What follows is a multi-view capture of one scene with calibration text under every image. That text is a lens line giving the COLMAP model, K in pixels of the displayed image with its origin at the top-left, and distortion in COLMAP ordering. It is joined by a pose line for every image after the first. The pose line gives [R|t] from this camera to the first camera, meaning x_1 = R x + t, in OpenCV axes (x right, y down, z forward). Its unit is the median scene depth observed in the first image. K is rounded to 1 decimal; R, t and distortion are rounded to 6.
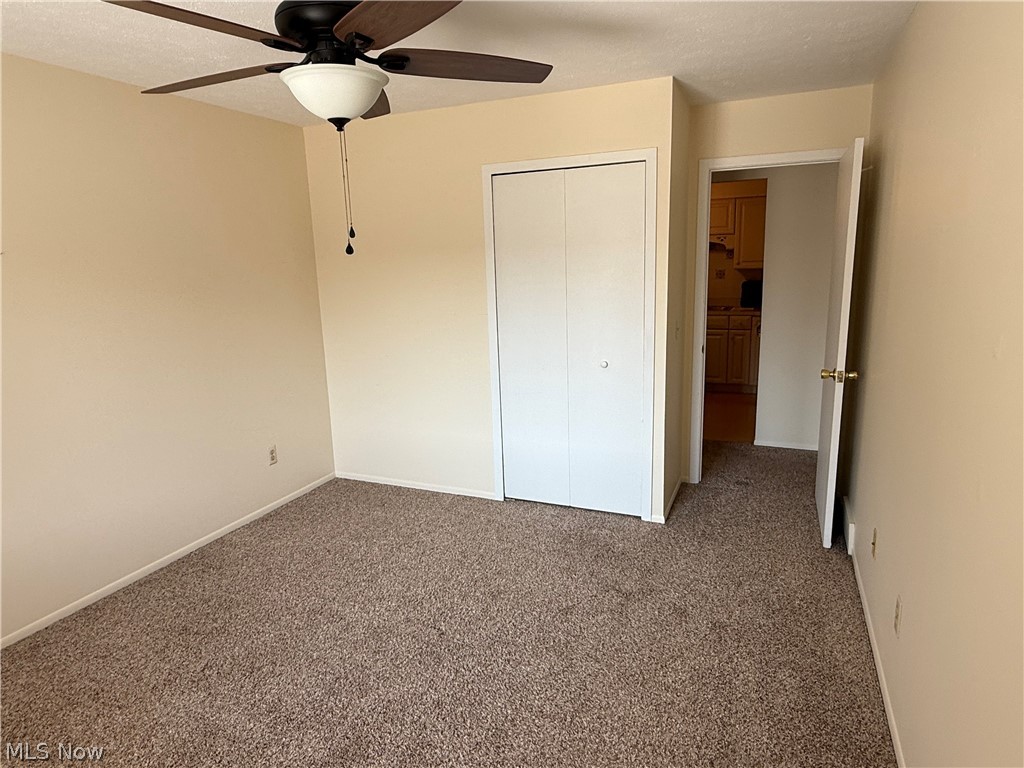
lens RADIAL K [[617.8, 0, 511.2], [0, 617.8, 383.9], [0, 0, 1]] dist [0.001220, -0.002845]
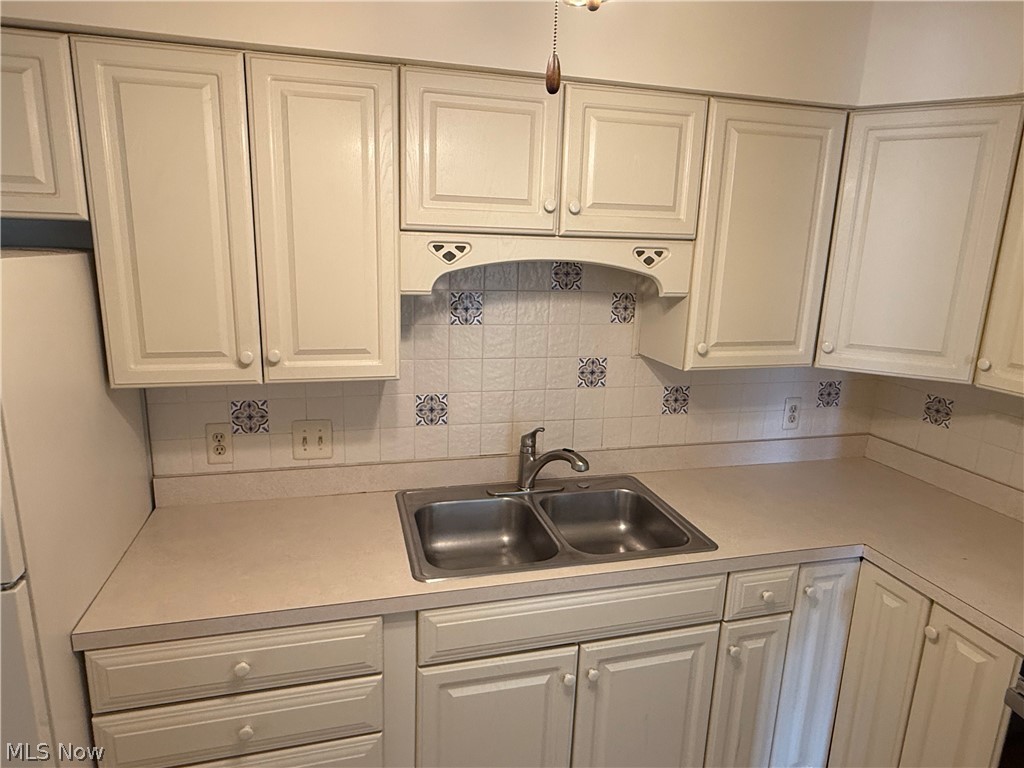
lens RADIAL K [[617.8, 0, 504.5], [0, 617.8, 379.6], [0, 0, 1]] dist [0.001220, -0.002845]
pose [[0.788931, -0.078972, 0.609385, 0.133601], [0.073904, 0.996703, 0.033487, -0.199214], [-0.610021, 0.018617, 0.792167, 0.846104]]
